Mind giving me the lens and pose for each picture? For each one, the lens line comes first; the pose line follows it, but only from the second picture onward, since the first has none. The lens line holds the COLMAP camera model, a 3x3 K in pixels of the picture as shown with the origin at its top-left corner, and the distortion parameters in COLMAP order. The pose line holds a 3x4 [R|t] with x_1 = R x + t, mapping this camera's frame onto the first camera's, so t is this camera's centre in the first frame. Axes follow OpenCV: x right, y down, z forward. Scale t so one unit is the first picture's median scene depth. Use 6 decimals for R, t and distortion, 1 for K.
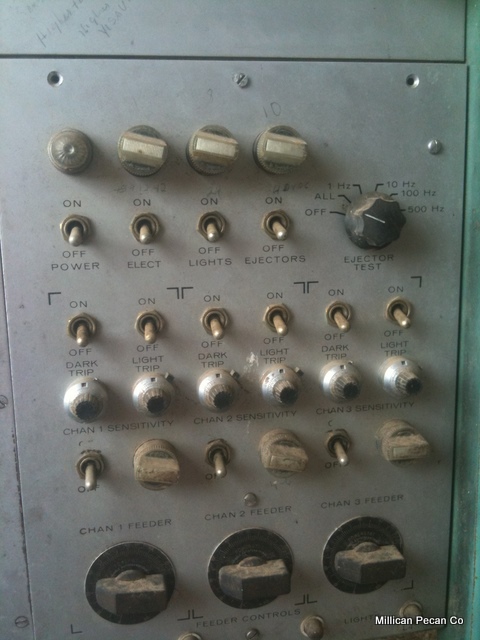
lens RADIAL K [[708.2, 0, 240.0], [0, 708.2, 320.0], [0, 0, 1]] dist [0.014251, -0.008068]
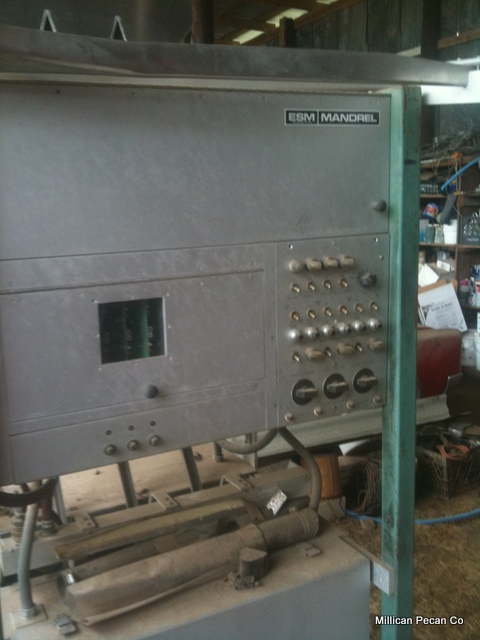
lens RADIAL K [[708.2, 0, 240.0], [0, 708.2, 320.0], [0, 0, 1]] dist [0.014251, -0.008068]
pose [[0.959765, -0.061574, 0.273972, -1.337248], [0.055254, 0.997999, 0.030732, -0.081461], [-0.275316, -0.014357, 0.961246, -2.109547]]
